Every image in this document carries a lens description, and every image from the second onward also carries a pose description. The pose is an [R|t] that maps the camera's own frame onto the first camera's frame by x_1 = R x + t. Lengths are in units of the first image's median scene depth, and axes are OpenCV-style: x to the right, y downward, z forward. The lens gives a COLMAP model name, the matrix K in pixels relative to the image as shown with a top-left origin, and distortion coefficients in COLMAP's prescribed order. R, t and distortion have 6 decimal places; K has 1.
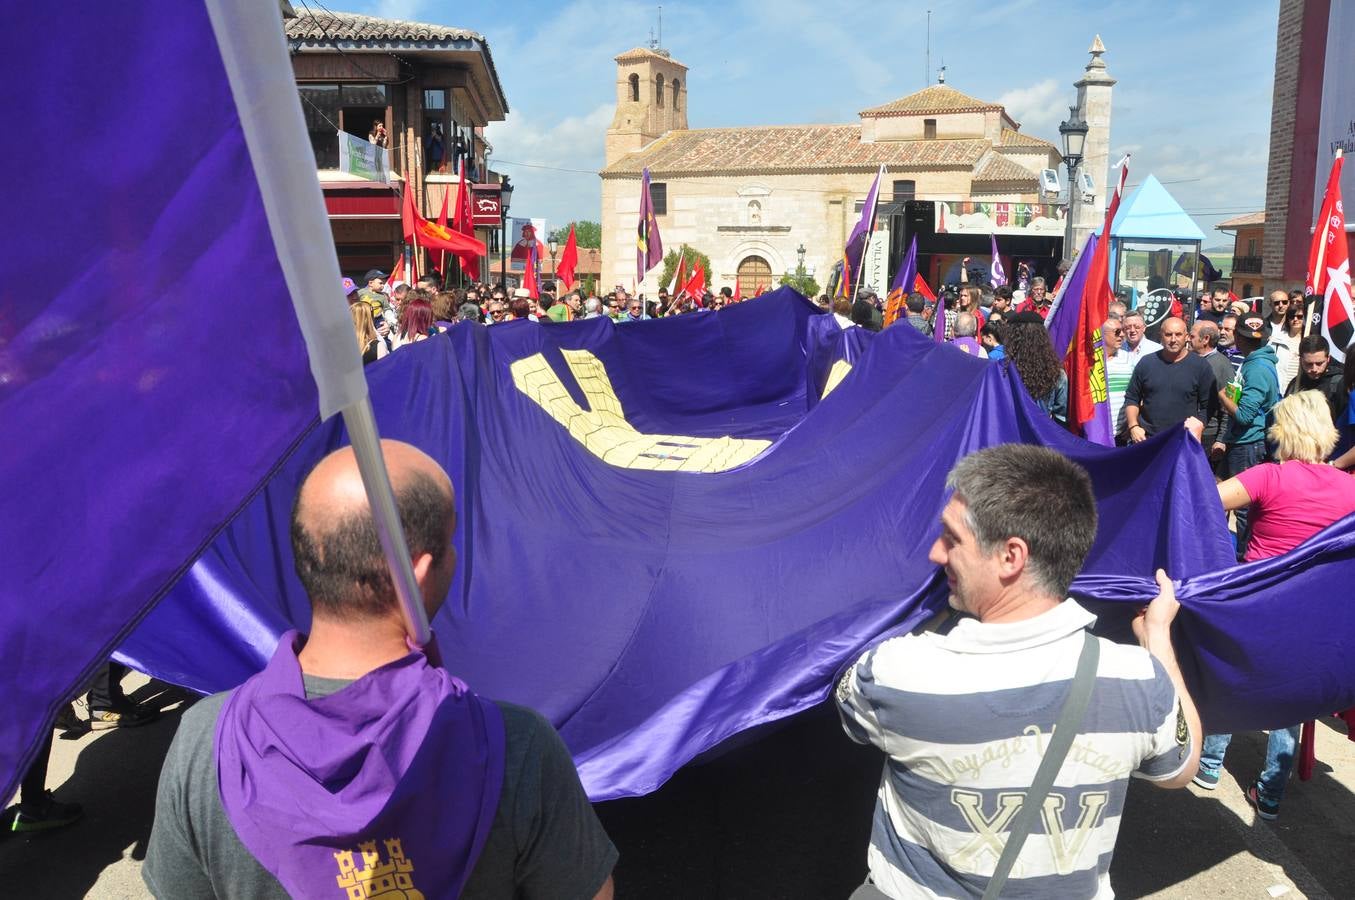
lens RADIAL K [[1053.7, 0, 683.3], [0, 1053.7, 467.2], [0, 0, 1]] dist [-0.166136, 0.119497]
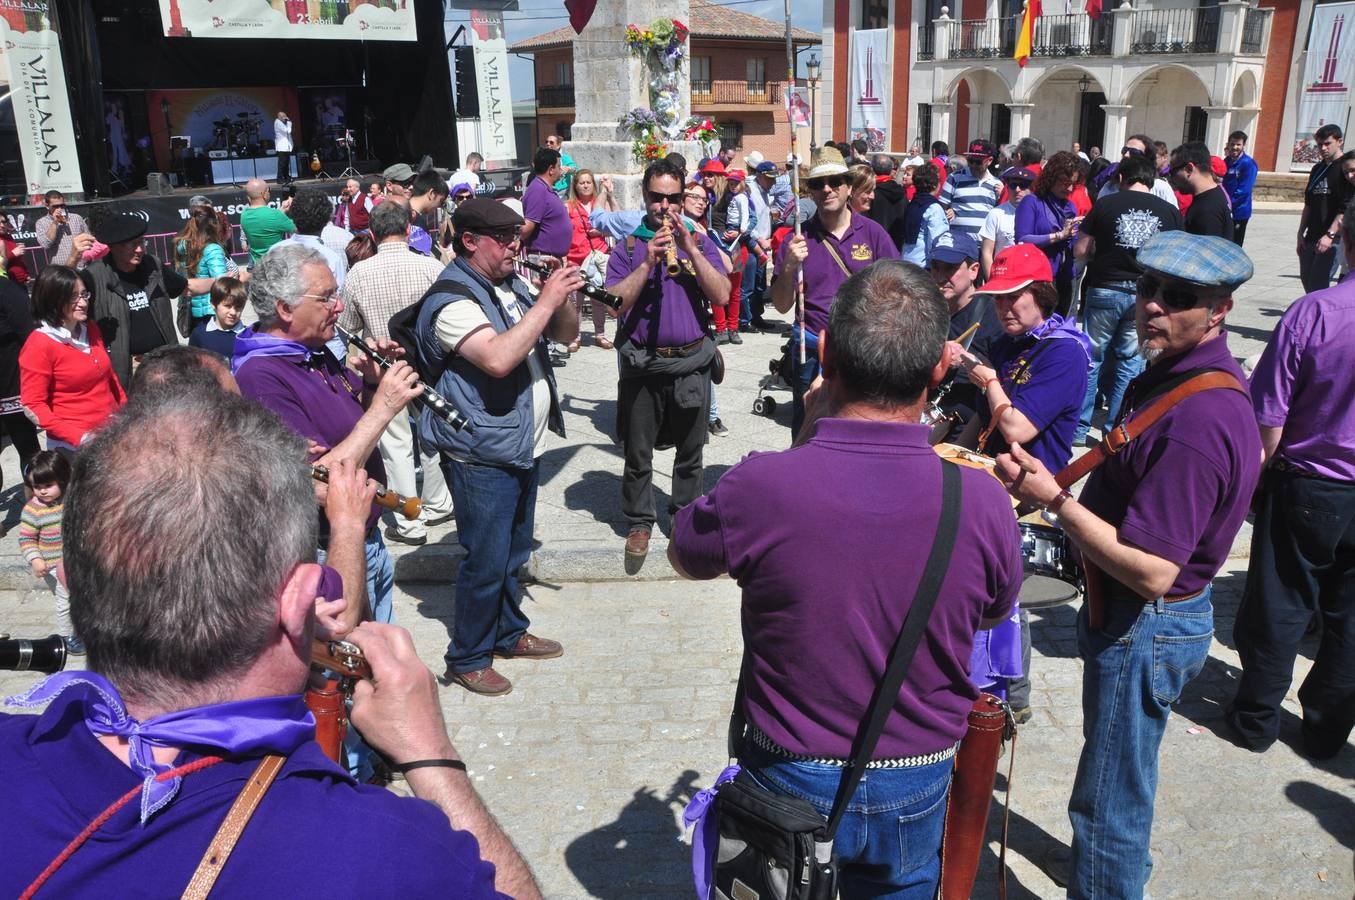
lens RADIAL K [[1053.7, 0, 683.3], [0, 1053.7, 467.2], [0, 0, 1]] dist [-0.166136, 0.119497]
pose [[0.715334, -0.238774, 0.656723, 0.045797], [0.152384, 0.970494, 0.186872, -0.059219], [-0.681965, -0.033602, 0.730612, 0.349163]]
